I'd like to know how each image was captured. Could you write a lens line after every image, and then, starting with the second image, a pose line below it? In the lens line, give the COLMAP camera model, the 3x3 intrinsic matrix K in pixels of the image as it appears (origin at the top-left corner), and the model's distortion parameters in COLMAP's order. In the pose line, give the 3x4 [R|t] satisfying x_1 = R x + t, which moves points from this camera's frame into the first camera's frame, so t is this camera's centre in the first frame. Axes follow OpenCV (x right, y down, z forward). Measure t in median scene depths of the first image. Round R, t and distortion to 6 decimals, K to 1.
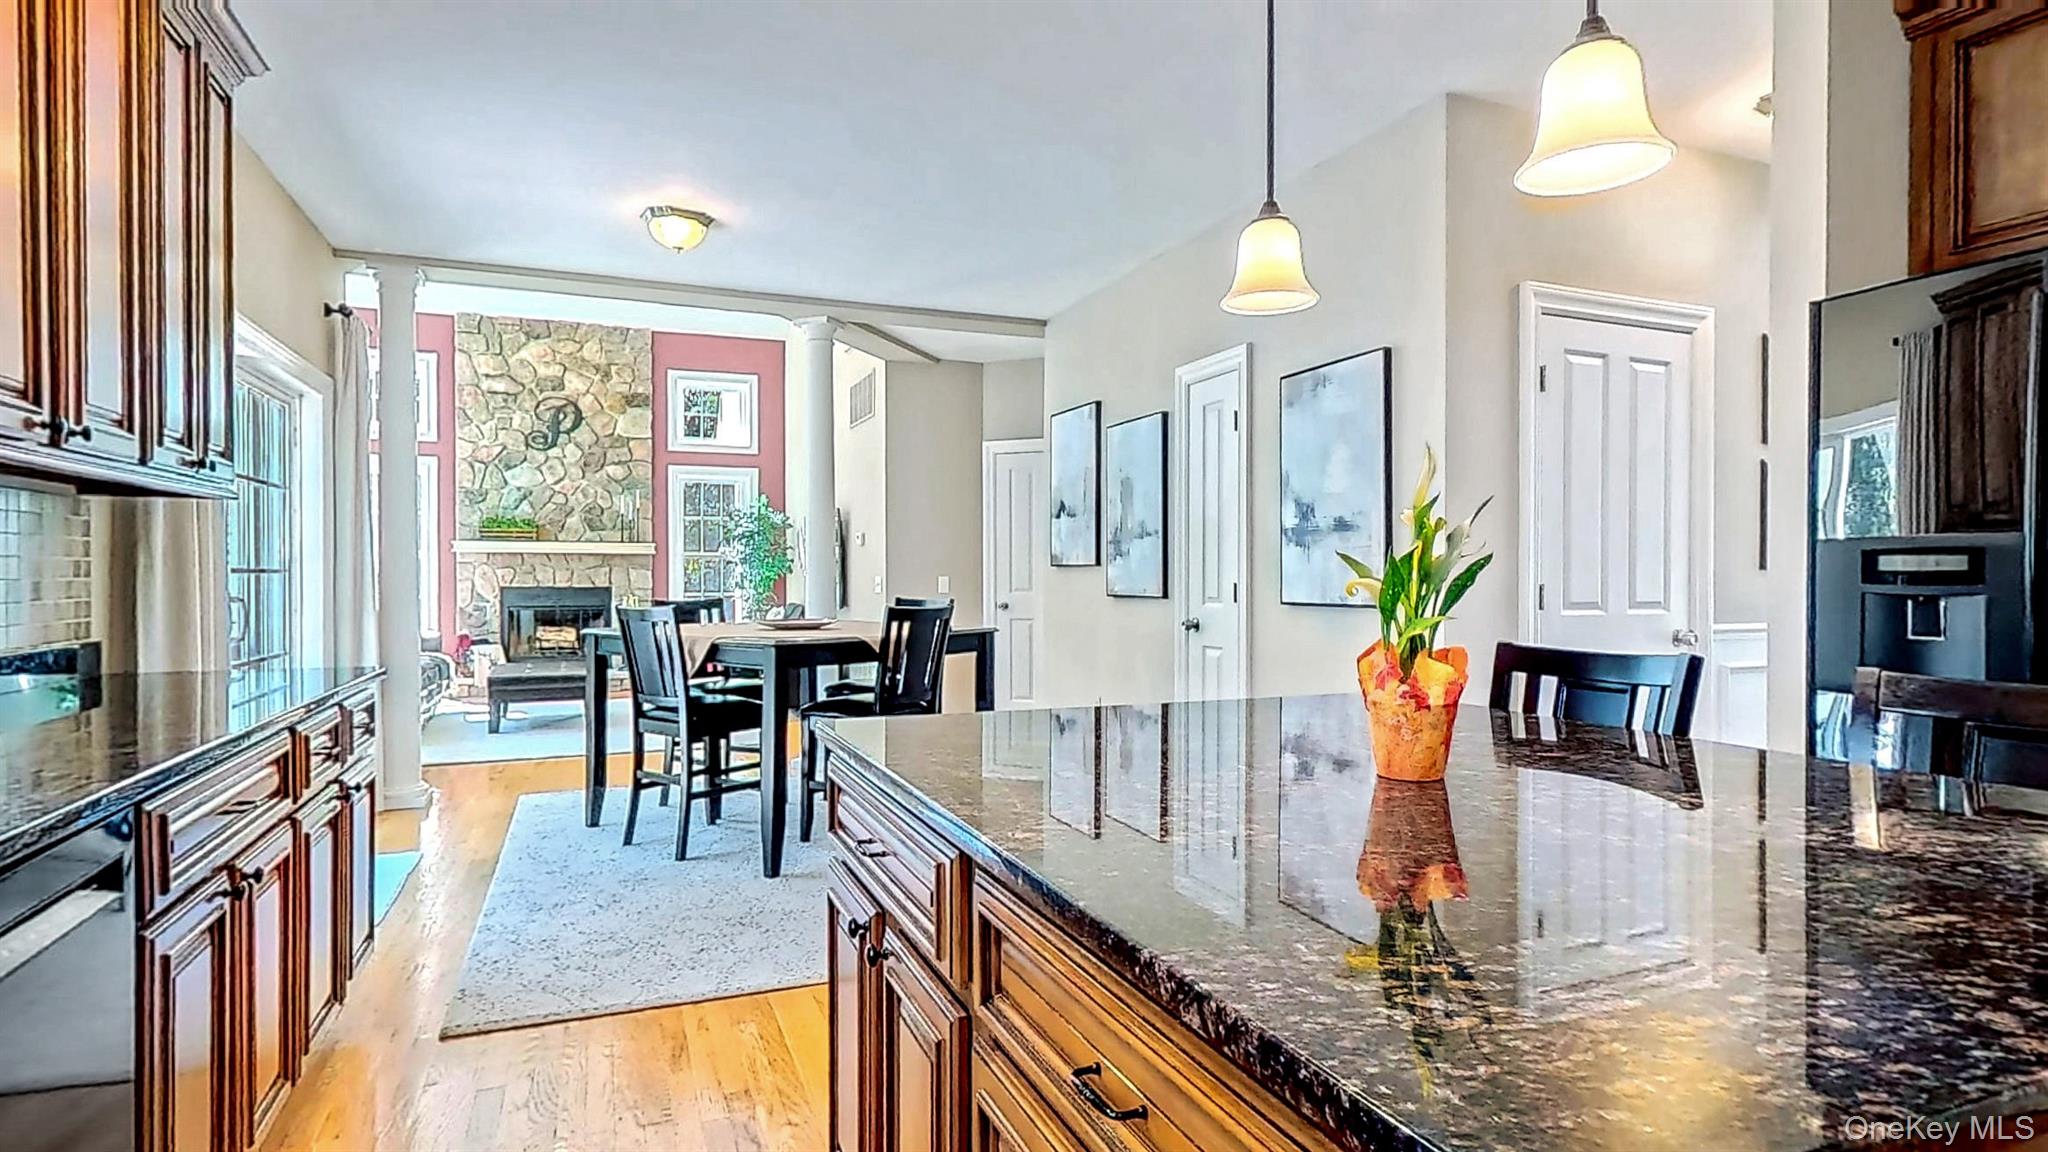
lens RADIAL K [[956.1, 0, 1014.4], [0, 956.1, 595.5], [0, 0, 1]] dist [-0.018844, -0.000102]
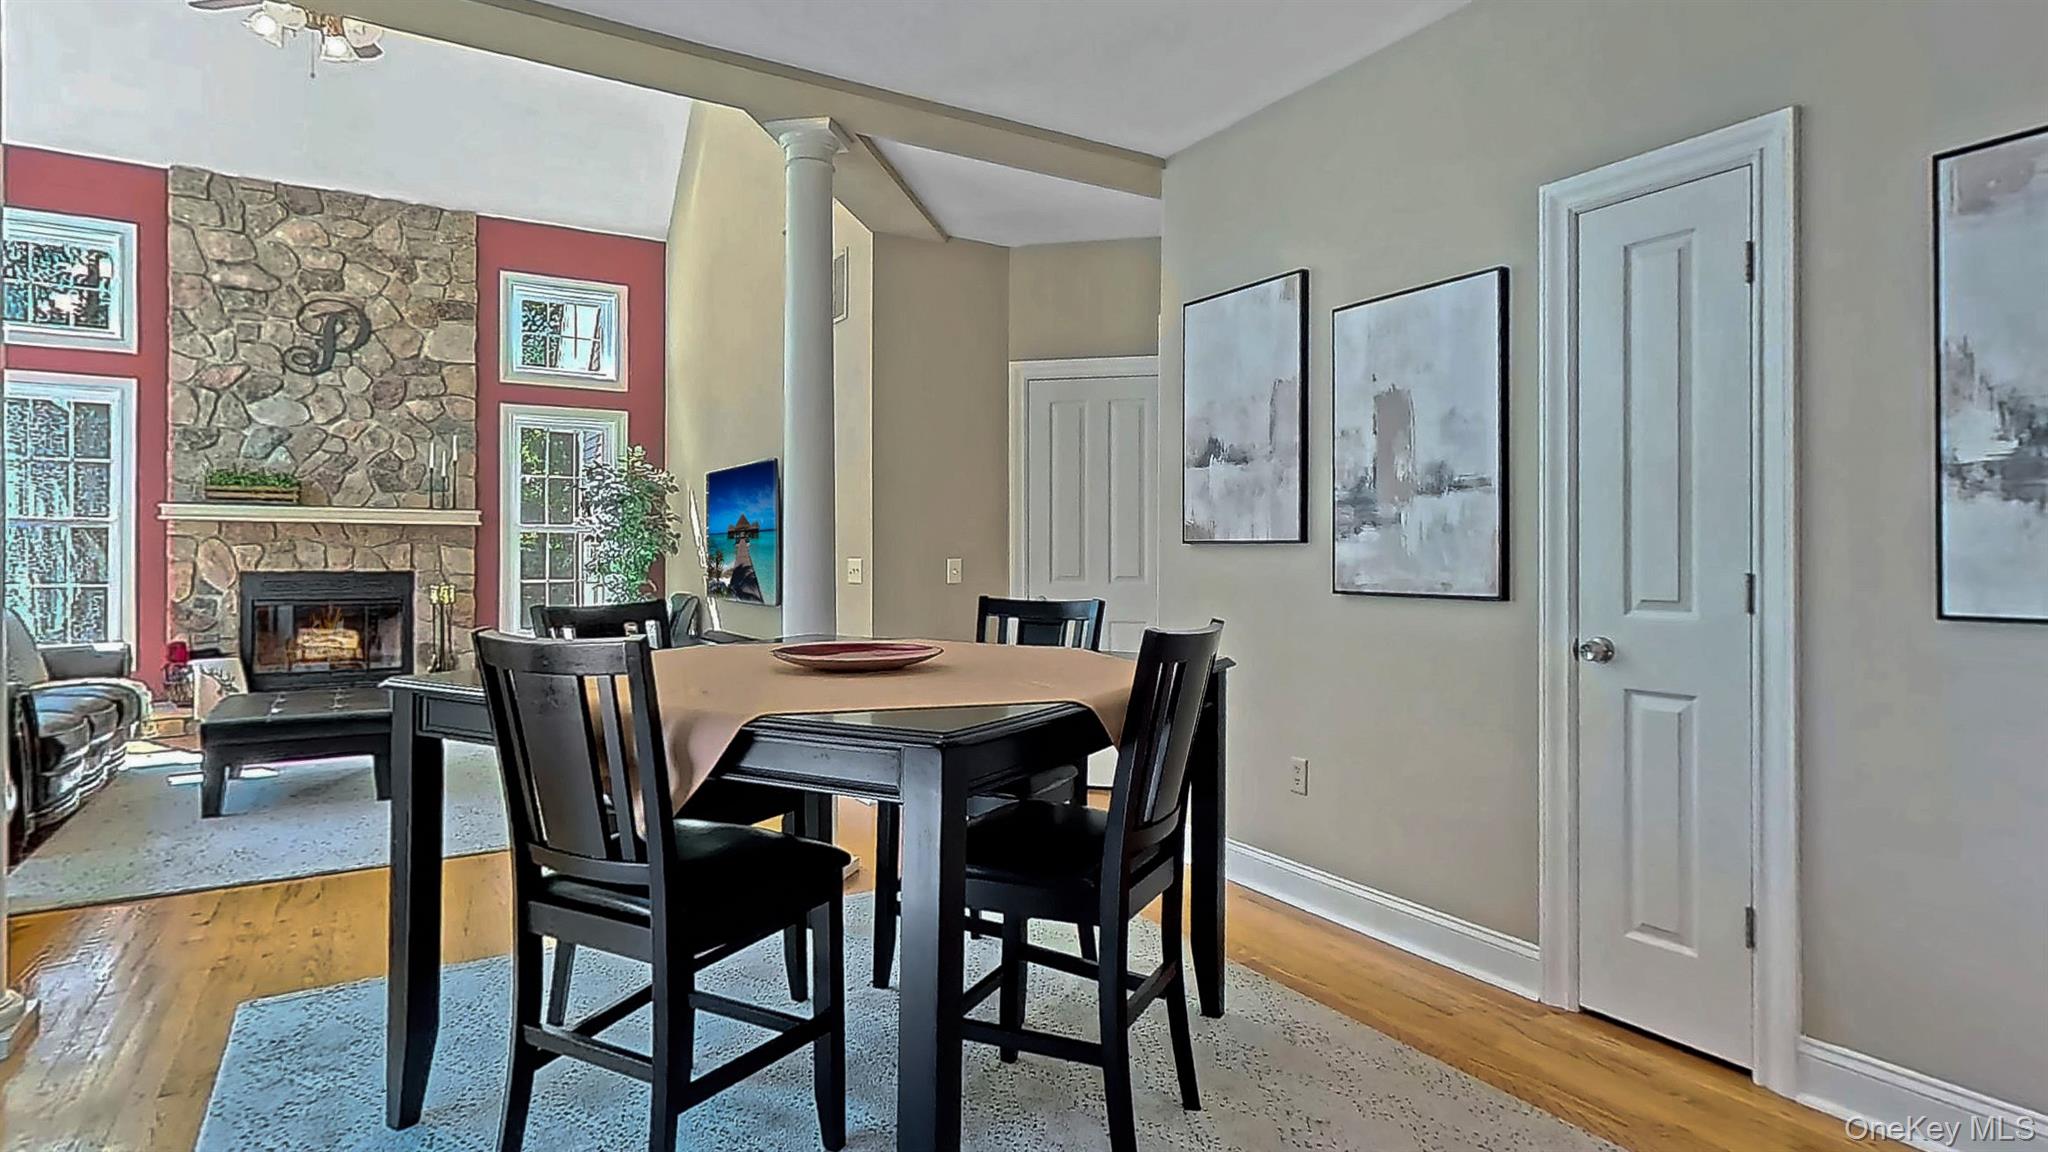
lens RADIAL K [[1037.4, 0, 1030.4], [0, 1037.4, 562.7], [0, 0, 1]] dist [-0.005304, -0.001207]
pose [[0.989417, 0.001795, 0.145087, -0.086492], [0.000410, 0.999885, -0.015163, -0.004096], [-0.145098, 0.015062, 0.989303, 0.183828]]
